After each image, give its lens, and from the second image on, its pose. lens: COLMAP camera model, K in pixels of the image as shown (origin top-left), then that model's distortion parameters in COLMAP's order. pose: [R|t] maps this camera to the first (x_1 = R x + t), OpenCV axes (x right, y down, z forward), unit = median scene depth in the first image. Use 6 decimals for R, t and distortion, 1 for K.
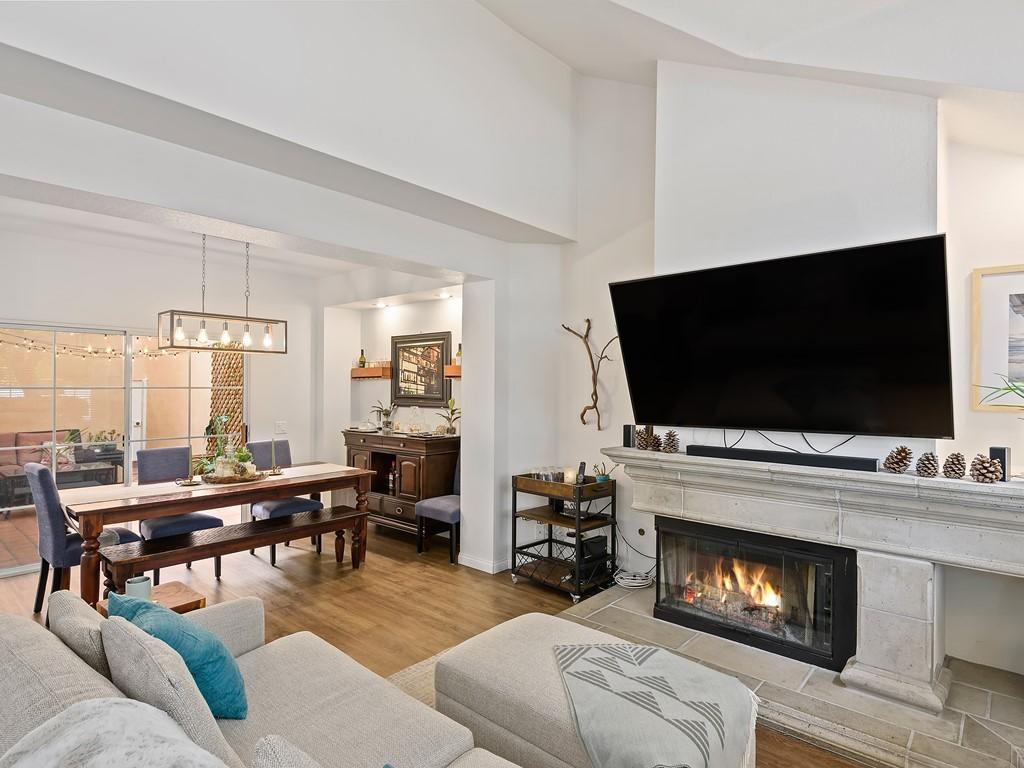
lens RADIAL K [[549.8, 0, 508.8], [0, 549.8, 384.3], [0, 0, 1]] dist [0.024664, -0.005018]
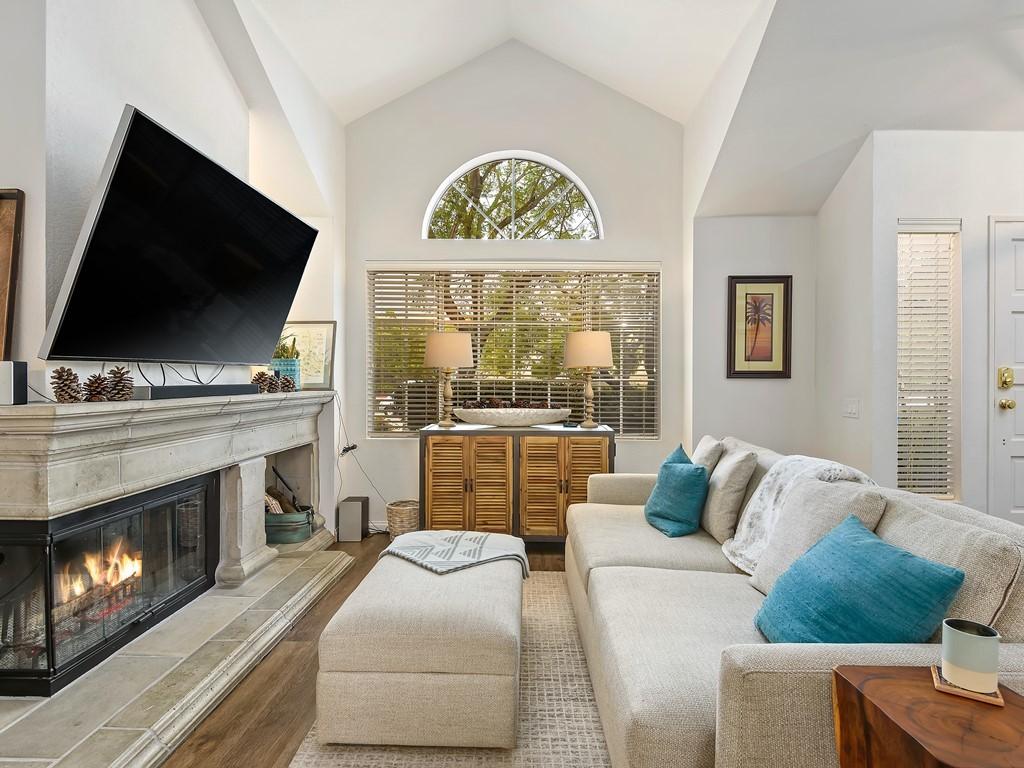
lens RADIAL K [[549.8, 0, 513.5], [0, 549.8, 383.4], [0, 0, 1]] dist [0.024664, -0.005018]
pose [[-0.648422, -0.004274, 0.761269, -0.526872], [0.003816, 0.999953, 0.008864, 0.099231], [-0.761271, 0.008652, -0.648376, 1.082063]]
